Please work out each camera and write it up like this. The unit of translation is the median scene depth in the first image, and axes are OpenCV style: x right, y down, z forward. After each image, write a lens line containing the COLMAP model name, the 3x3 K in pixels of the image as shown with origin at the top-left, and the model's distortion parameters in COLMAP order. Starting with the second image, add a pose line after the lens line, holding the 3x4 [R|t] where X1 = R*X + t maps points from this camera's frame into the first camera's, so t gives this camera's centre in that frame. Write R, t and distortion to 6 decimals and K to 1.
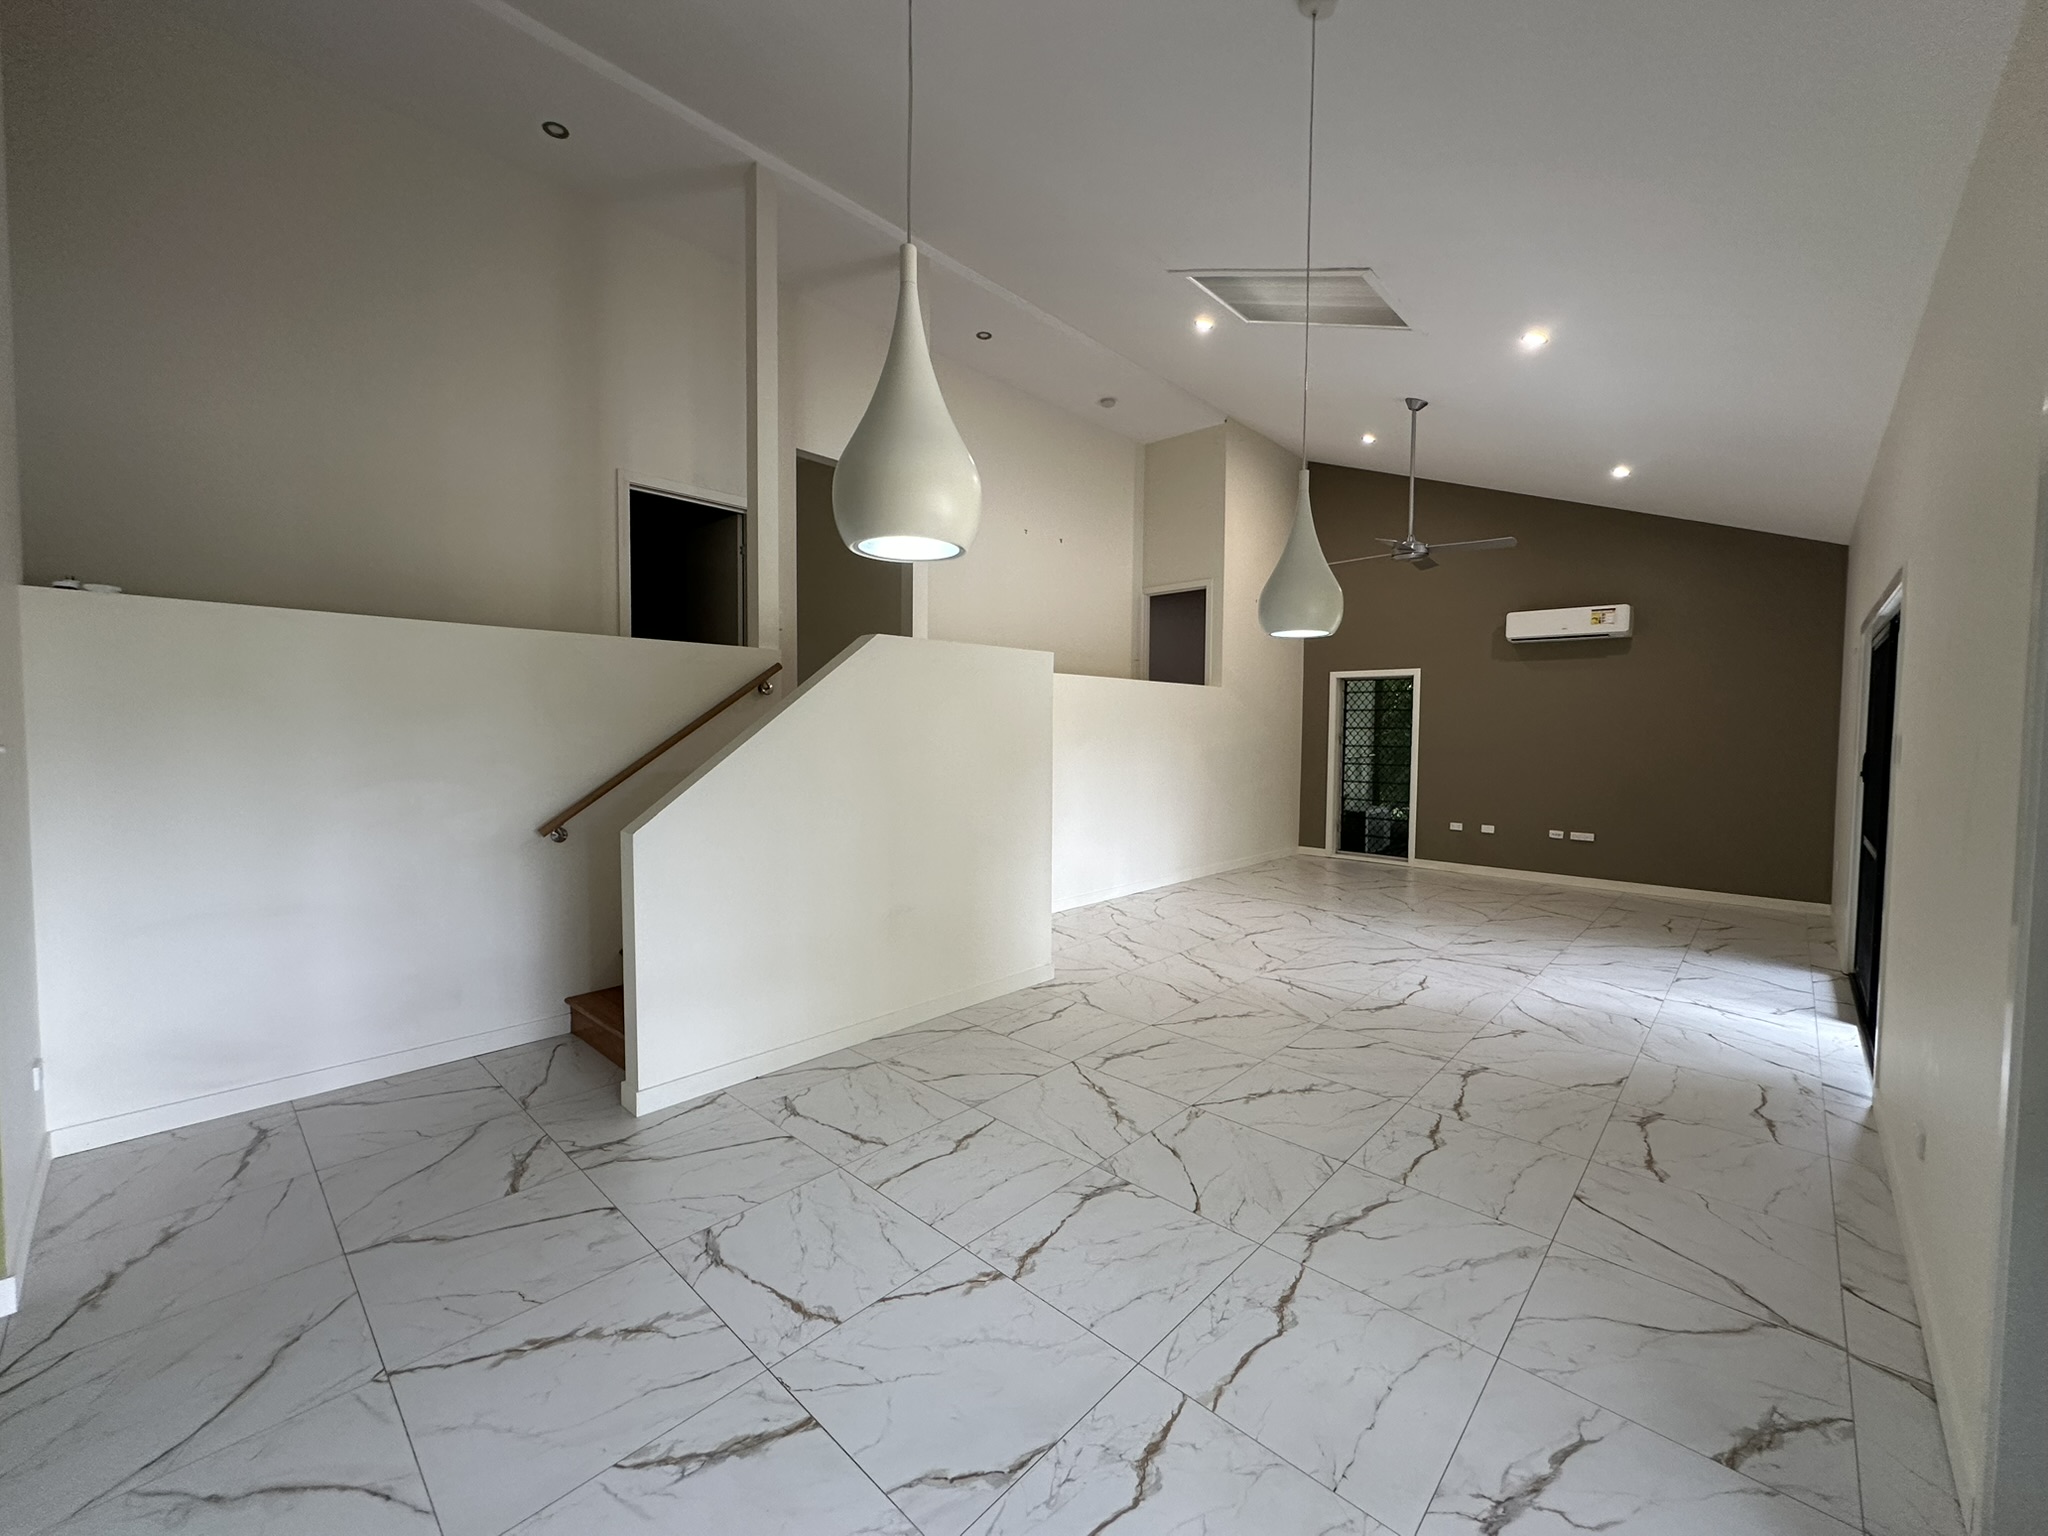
lens RADIAL K [[812.0, 0, 1025.5], [0, 812.0, 765.3], [0, 0, 1]] dist [-0.000376, 0.000297]
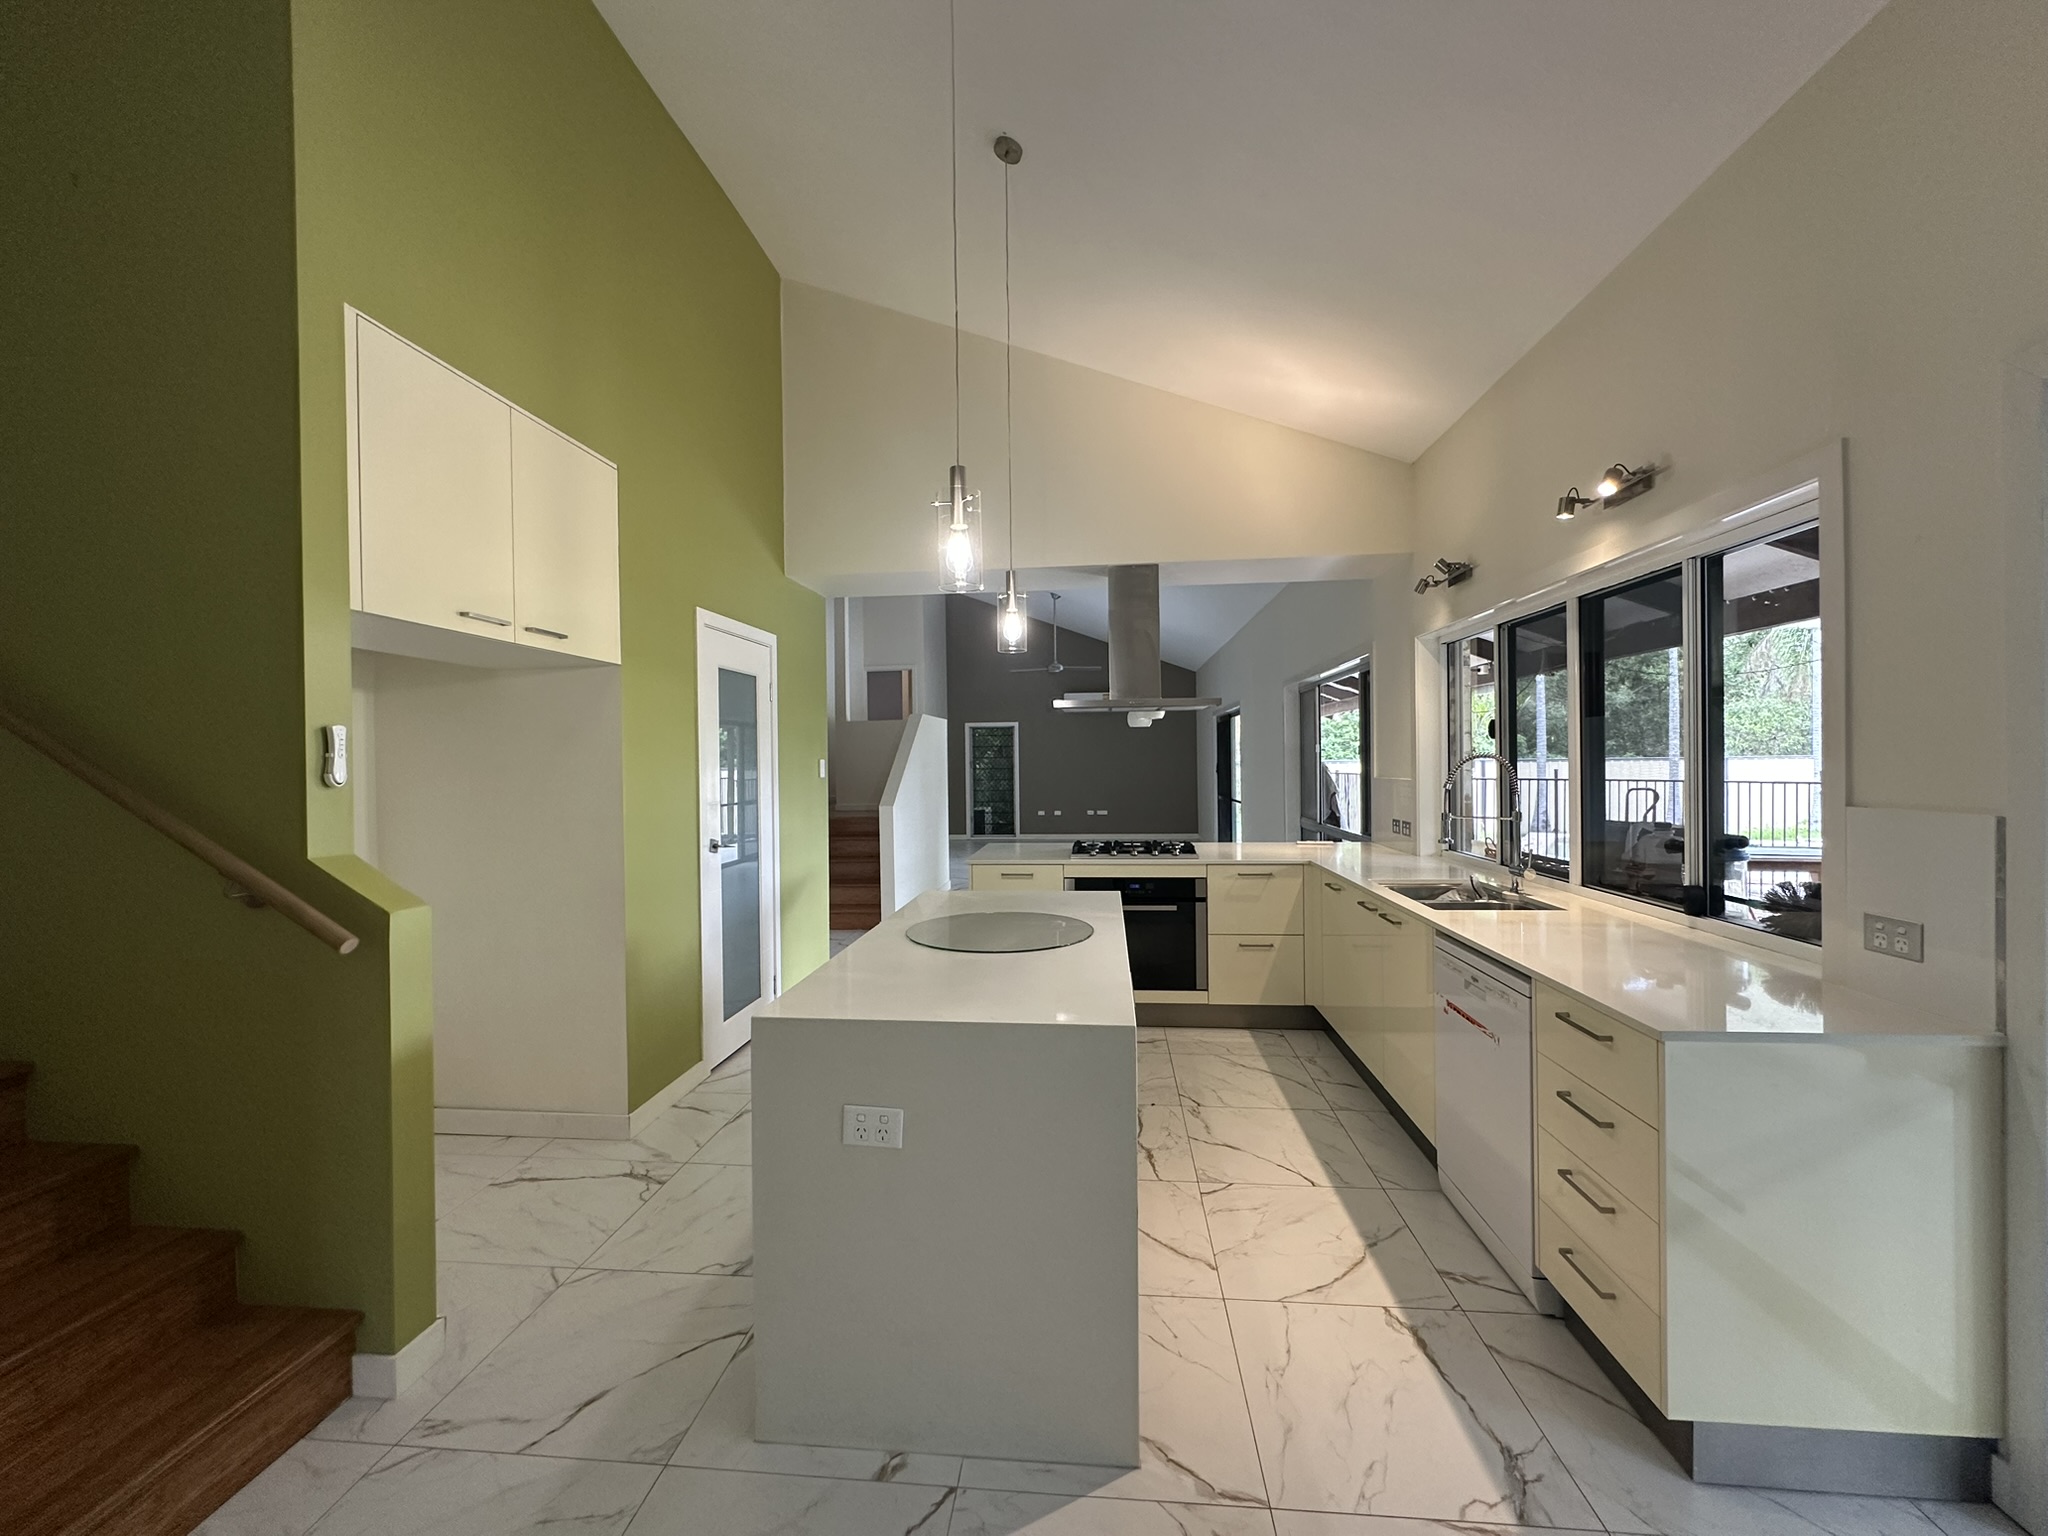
lens RADIAL K [[812.0, 0, 1025.5], [0, 812.0, 765.3], [0, 0, 1]] dist [-0.000376, 0.000297]
pose [[0.794164, -0.024090, 0.607226, -0.548979], [0.049627, 0.998447, -0.025294, 0.015395], [-0.605674, 0.050222, 0.794126, -0.364435]]
